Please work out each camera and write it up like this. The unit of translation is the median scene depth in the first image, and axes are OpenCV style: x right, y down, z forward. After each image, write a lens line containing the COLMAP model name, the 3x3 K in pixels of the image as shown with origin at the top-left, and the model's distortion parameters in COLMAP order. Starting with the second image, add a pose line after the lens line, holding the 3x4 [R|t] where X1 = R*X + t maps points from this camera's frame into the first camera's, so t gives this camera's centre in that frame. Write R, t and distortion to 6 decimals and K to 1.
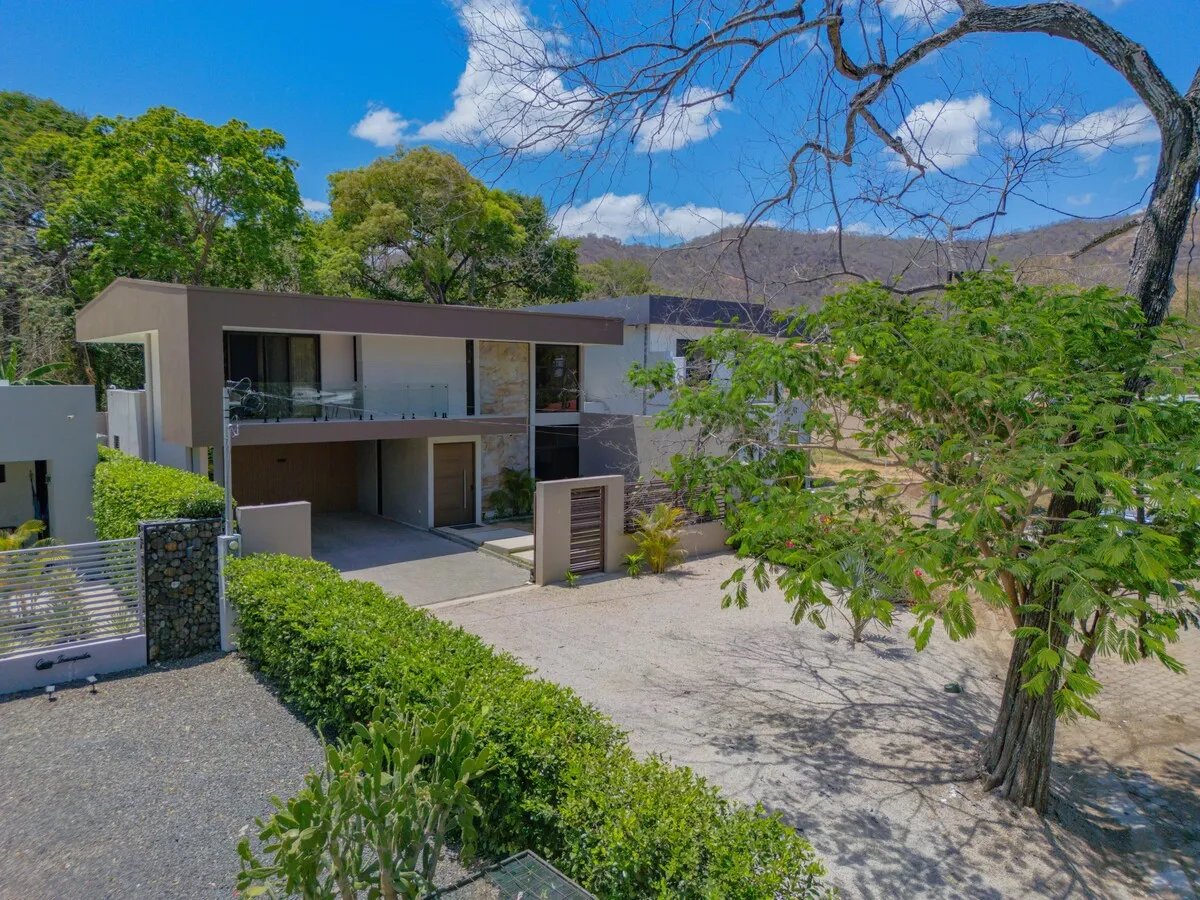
lens RADIAL K [[862.0, 0, 625.7], [0, 862.0, 454.9], [0, 0, 1]] dist [0.047343, -0.049850]
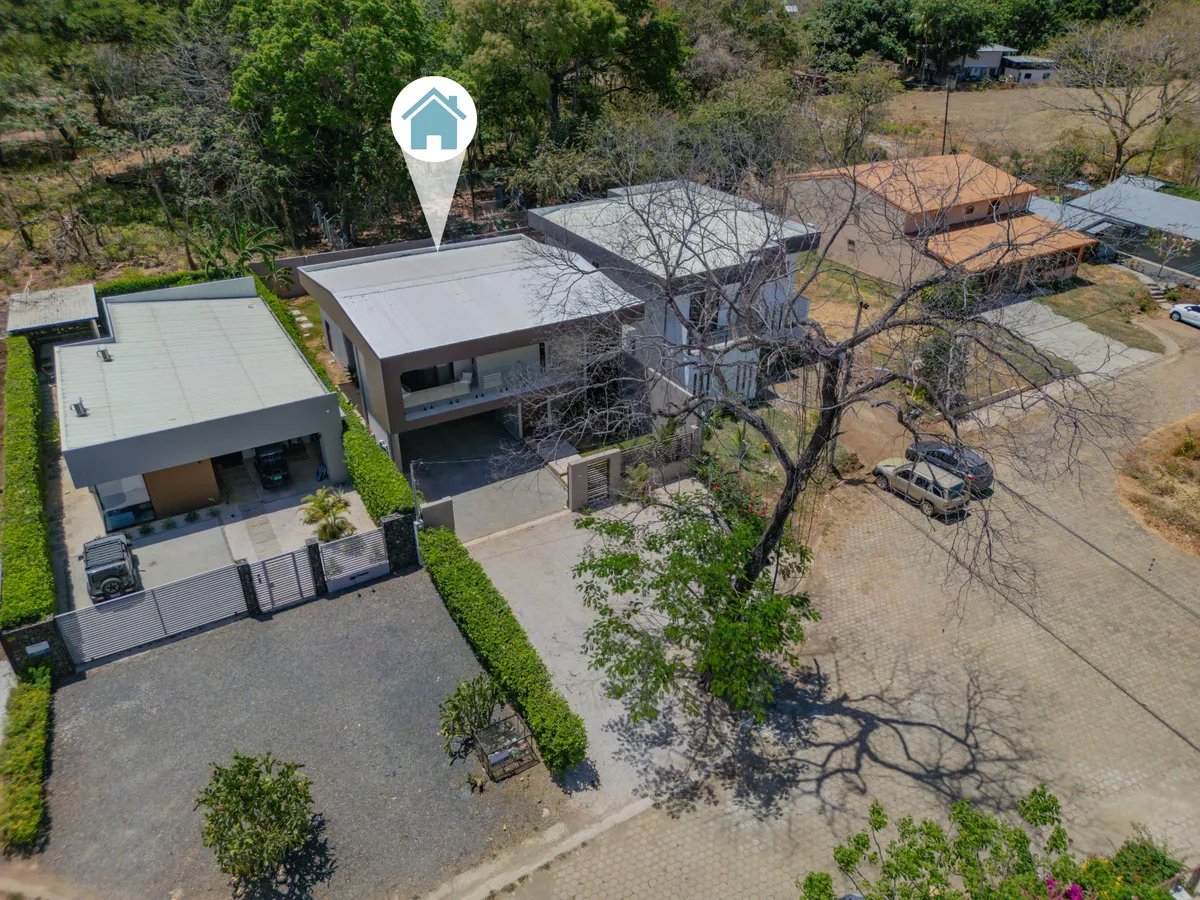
lens RADIAL K [[862.0, 0, 625.7], [0, 862.0, 454.9], [0, 0, 1]] dist [0.047343, -0.049850]
pose [[0.986356, 0.072834, -0.147638, 0.389340], [-0.004976, 0.909588, 0.415483, -1.000071], [0.164551, -0.409079, 0.897540, -0.842568]]
